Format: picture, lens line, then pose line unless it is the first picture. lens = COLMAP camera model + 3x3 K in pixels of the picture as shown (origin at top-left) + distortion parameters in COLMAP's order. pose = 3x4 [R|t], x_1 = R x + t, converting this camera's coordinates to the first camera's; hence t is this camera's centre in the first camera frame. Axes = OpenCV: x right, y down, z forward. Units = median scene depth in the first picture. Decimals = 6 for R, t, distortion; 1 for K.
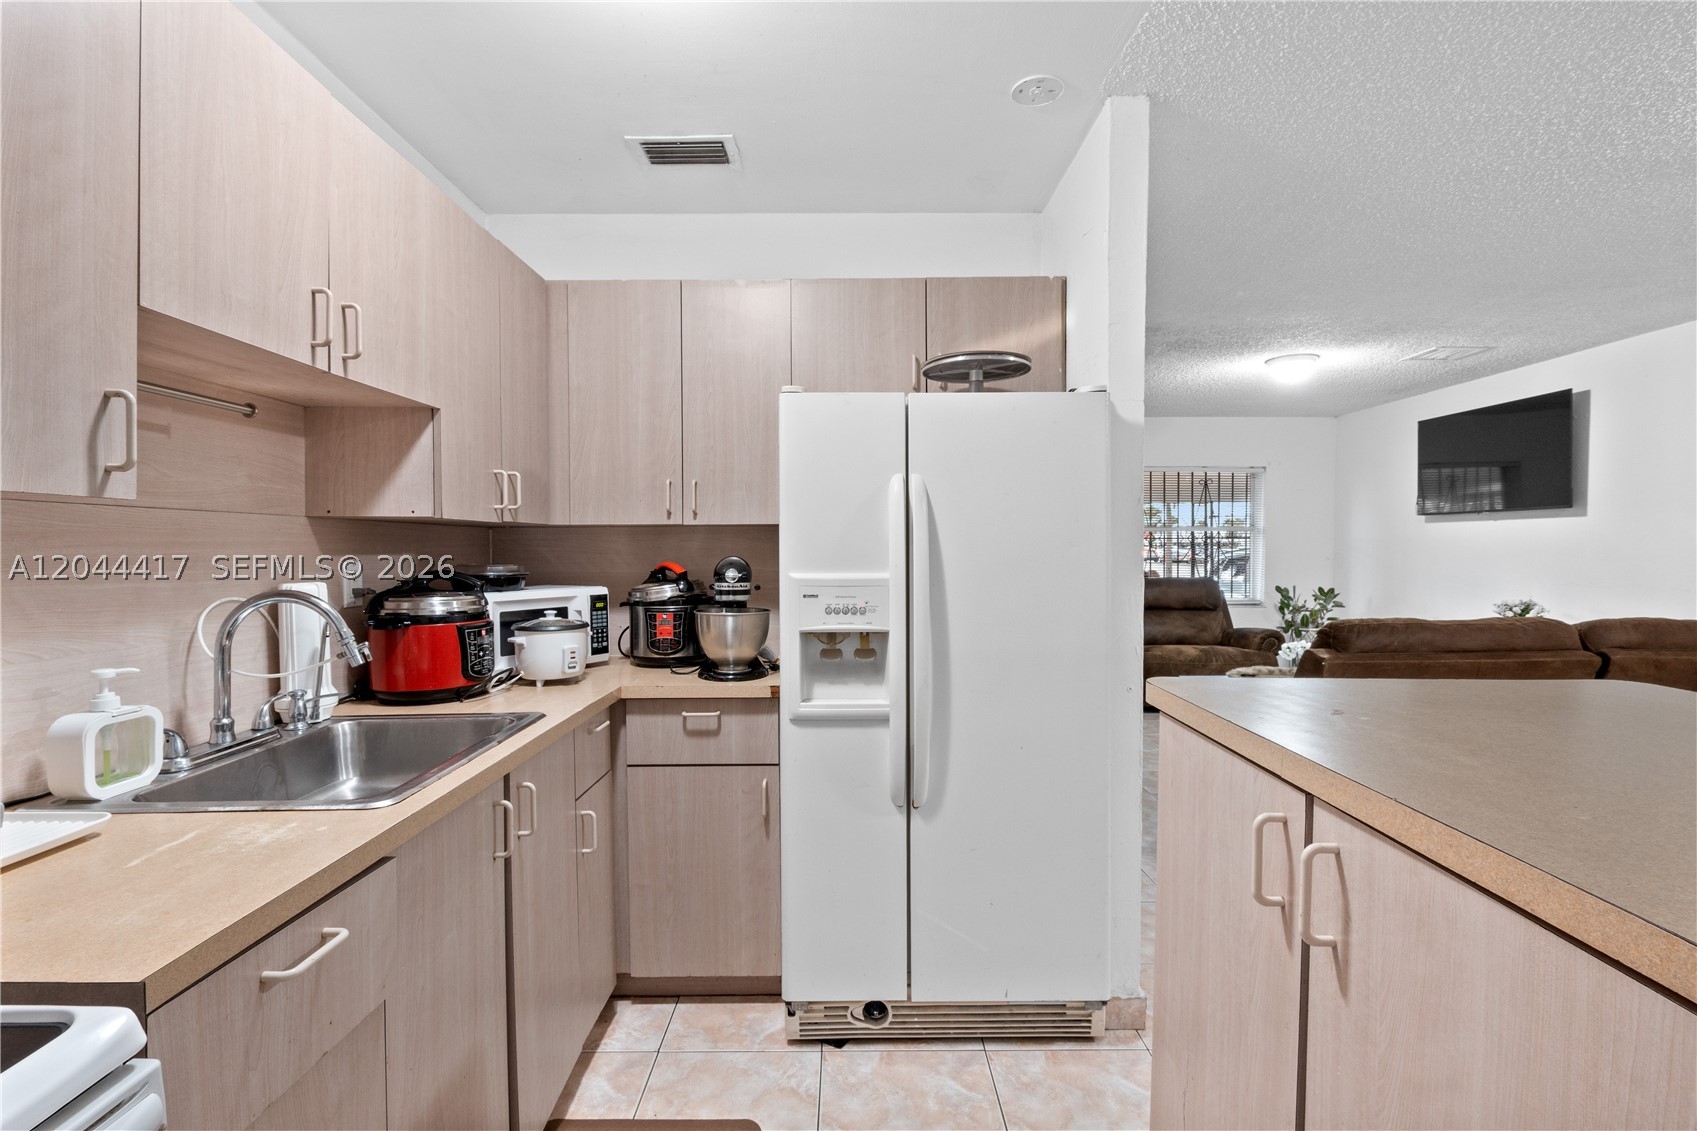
lens RADIAL K [[774.0, 0, 845.4], [0, 774.0, 565.2], [0, 0, 1]] dist [-0.003326, -0.000282]
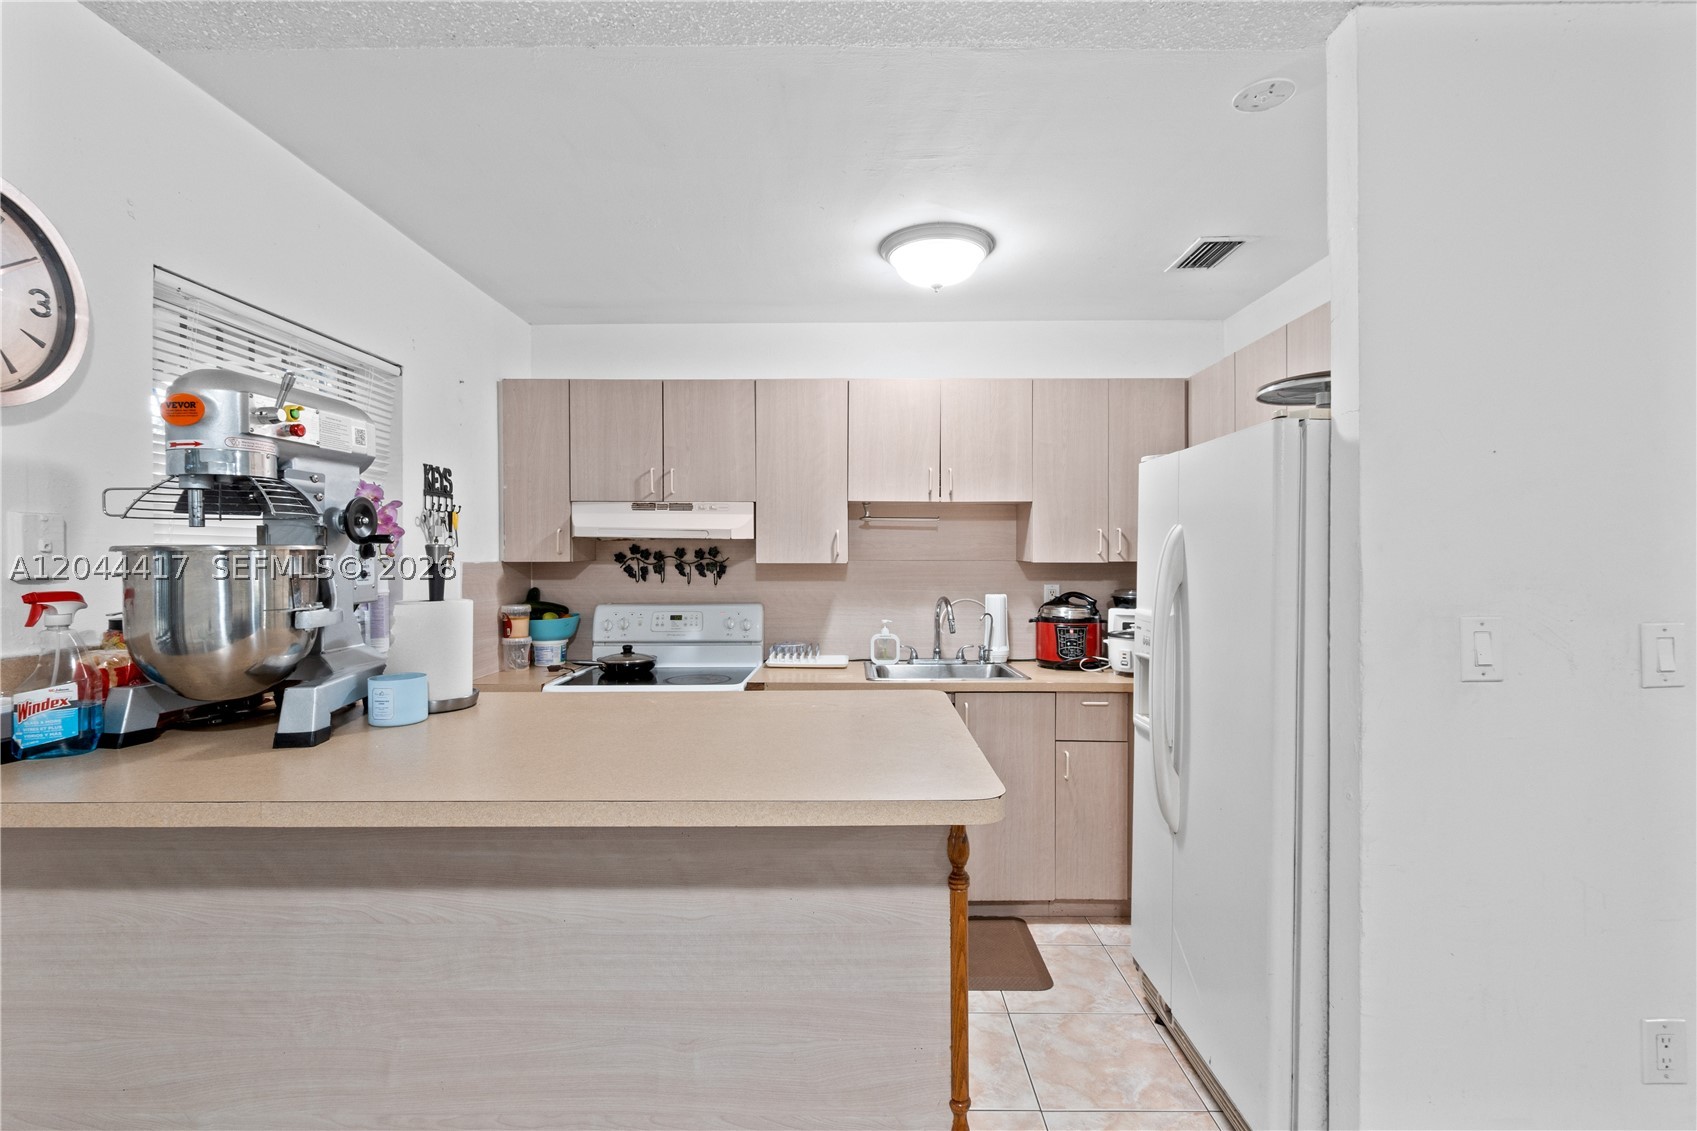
lens RADIAL K [[774.0, 0, 839.2], [0, 774.0, 551.9], [0, 0, 1]] dist [-0.003326, -0.000282]
pose [[-0.012305, -0.004118, -0.999916, 1.261728], [-0.026236, 0.999649, -0.003794, -0.066341], [0.999580, 0.026187, -0.012409, 0.573038]]
